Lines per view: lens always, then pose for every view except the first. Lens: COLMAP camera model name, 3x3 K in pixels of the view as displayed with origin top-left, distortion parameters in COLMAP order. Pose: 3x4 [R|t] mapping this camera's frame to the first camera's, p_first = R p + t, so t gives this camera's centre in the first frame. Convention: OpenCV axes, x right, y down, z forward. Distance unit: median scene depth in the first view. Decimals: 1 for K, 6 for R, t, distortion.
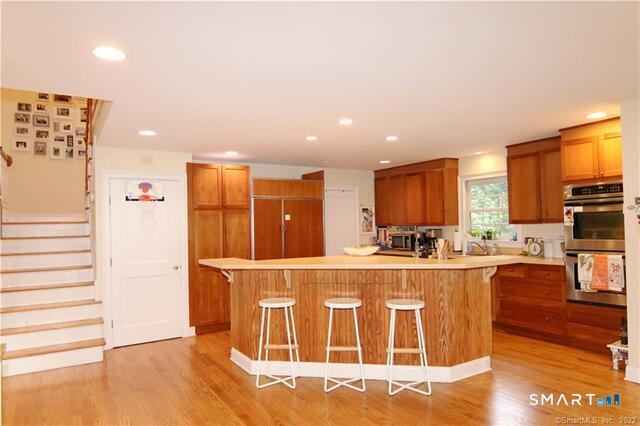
lens RADIAL K [[435.7, 0, 319.2], [0, 435.7, 214.9], [0, 0, 1]] dist [0.006481, -0.000402]
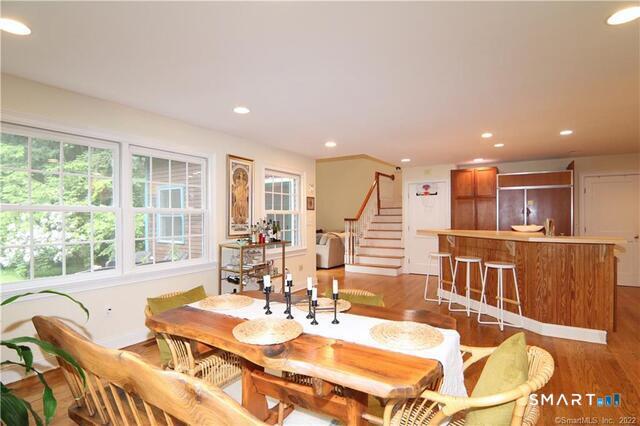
lens RADIAL K [[334.2, 0, 318.5], [0, 334.2, 217.7], [0, 0, 1]] dist [0.002123, -0.002892]
pose [[0.432552, 0.019994, -0.901387, 0.626849], [0.017982, 0.999364, 0.030796, 0.009169], [0.901429, -0.029530, 0.431918, 0.022980]]
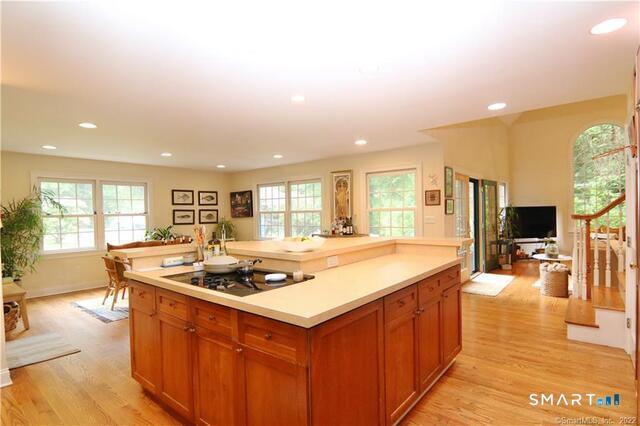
lens RADIAL K [[334.2, 0, 319.6], [0, 334.2, 217.6], [0, 0, 1]] dist [0.002123, -0.002892]
pose [[-0.935919, 0.047525, -0.348994, 0.251661], [0.050657, 0.998716, 0.000151, 0.036635], [0.348553, -0.017538, -0.937125, 1.291122]]
